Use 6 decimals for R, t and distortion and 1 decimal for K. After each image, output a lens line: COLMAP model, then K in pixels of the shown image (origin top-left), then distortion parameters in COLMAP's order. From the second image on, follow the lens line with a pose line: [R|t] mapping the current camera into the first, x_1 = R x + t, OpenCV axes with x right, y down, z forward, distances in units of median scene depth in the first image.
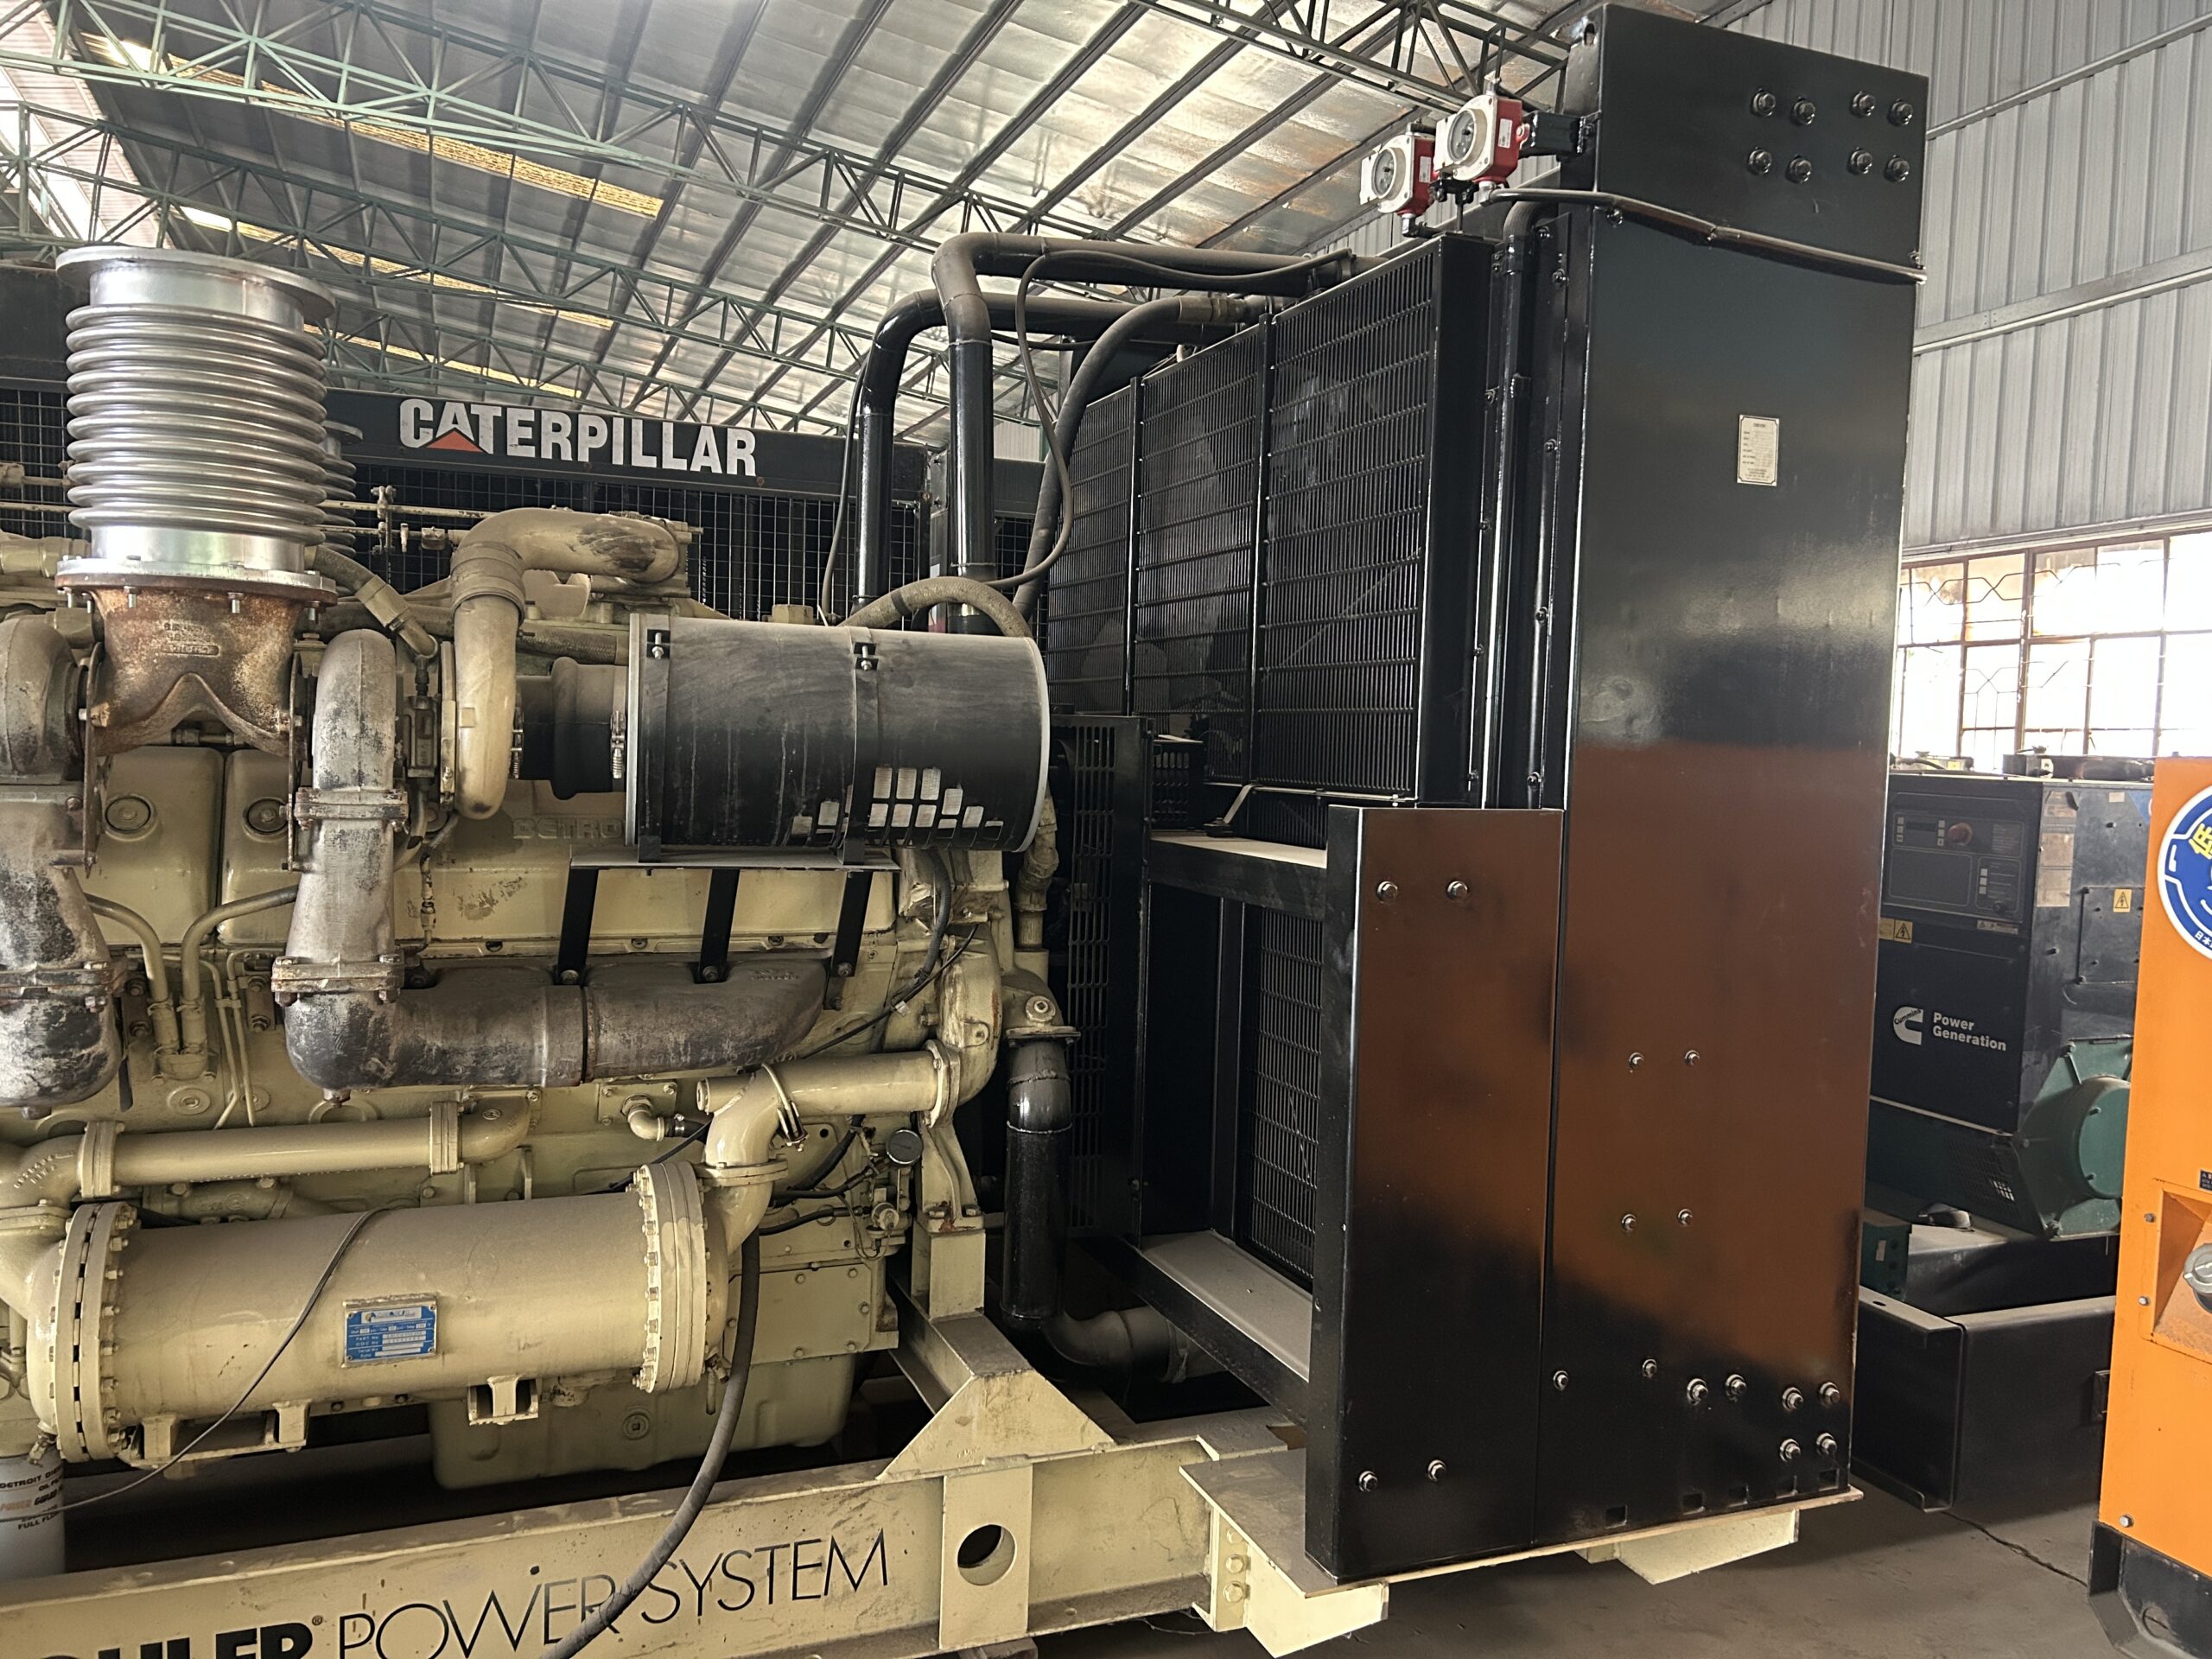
lens RADIAL K [[1675.2, 0, 1106.0], [0, 1675.2, 829.5], [0, 0, 1]] dist [0.055432, -0.073607]
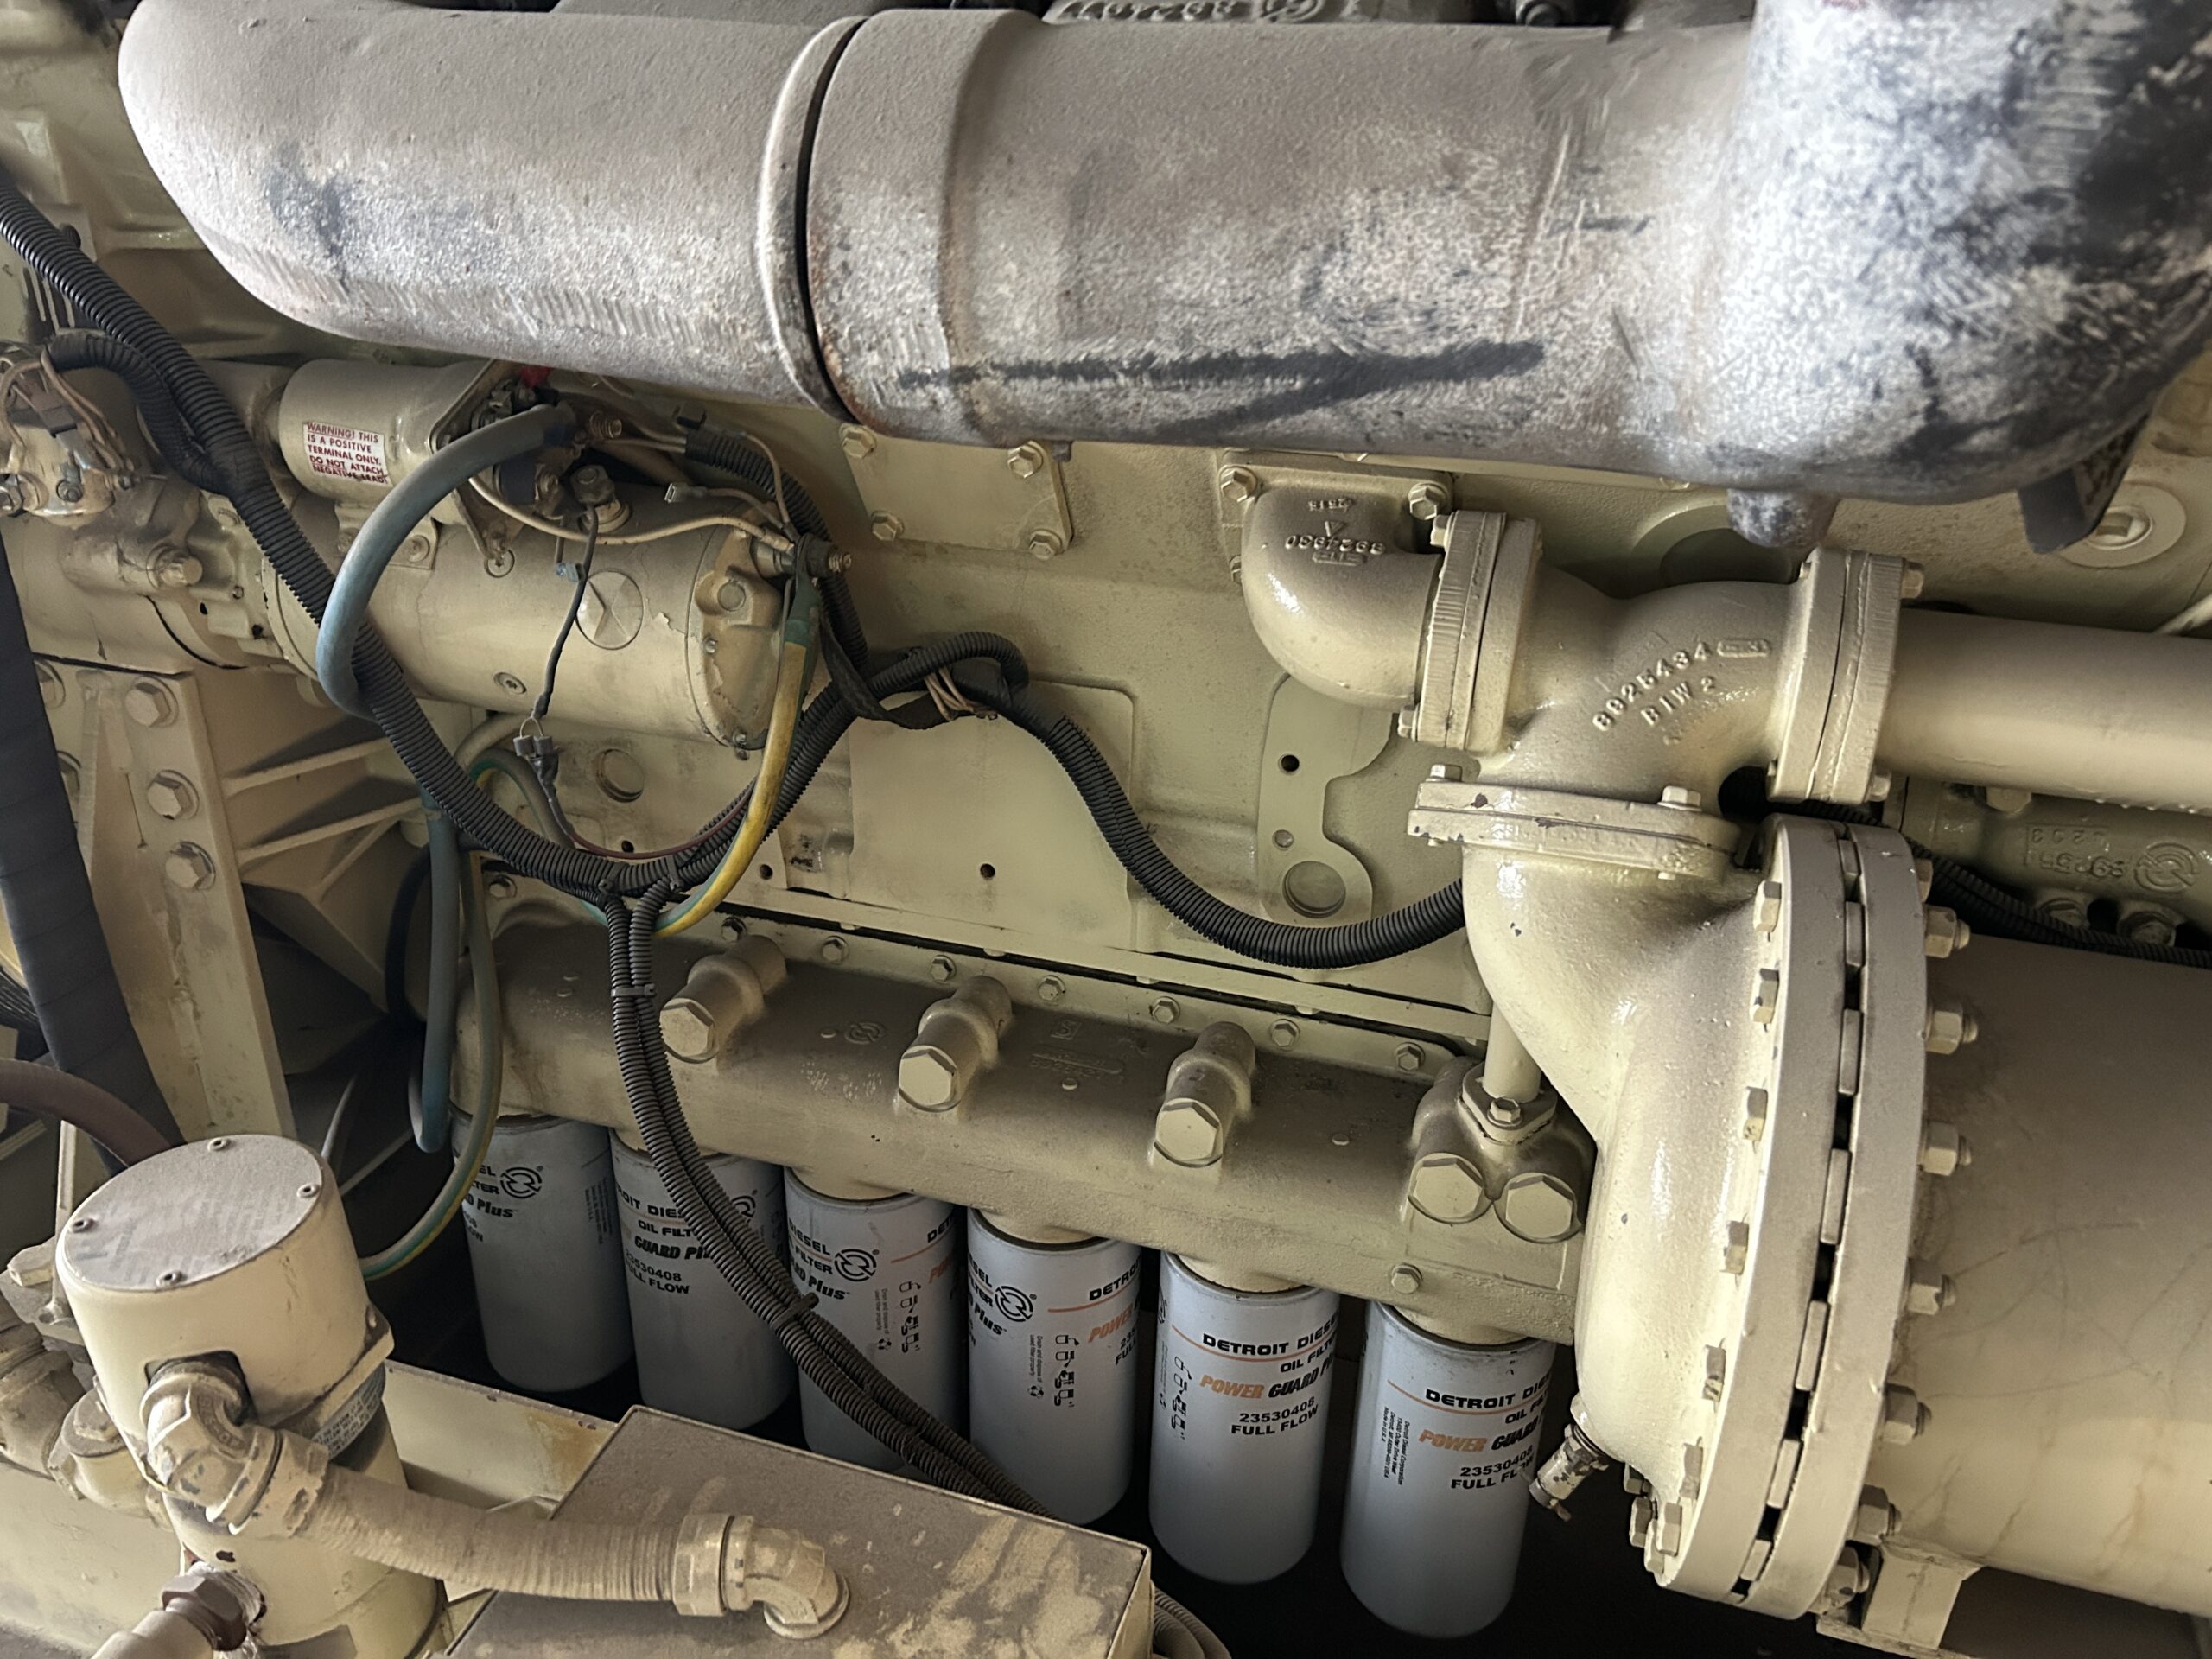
lens RADIAL K [[1675.2, 0, 1106.0], [0, 1675.2, 829.5], [0, 0, 1]] dist [0.055432, -0.073607]
pose [[0.770179, 0.264013, -0.580621, -0.530375], [-0.036817, 0.927195, 0.372766, 0.115641], [0.636764, -0.265720, 0.723826, 0.712824]]
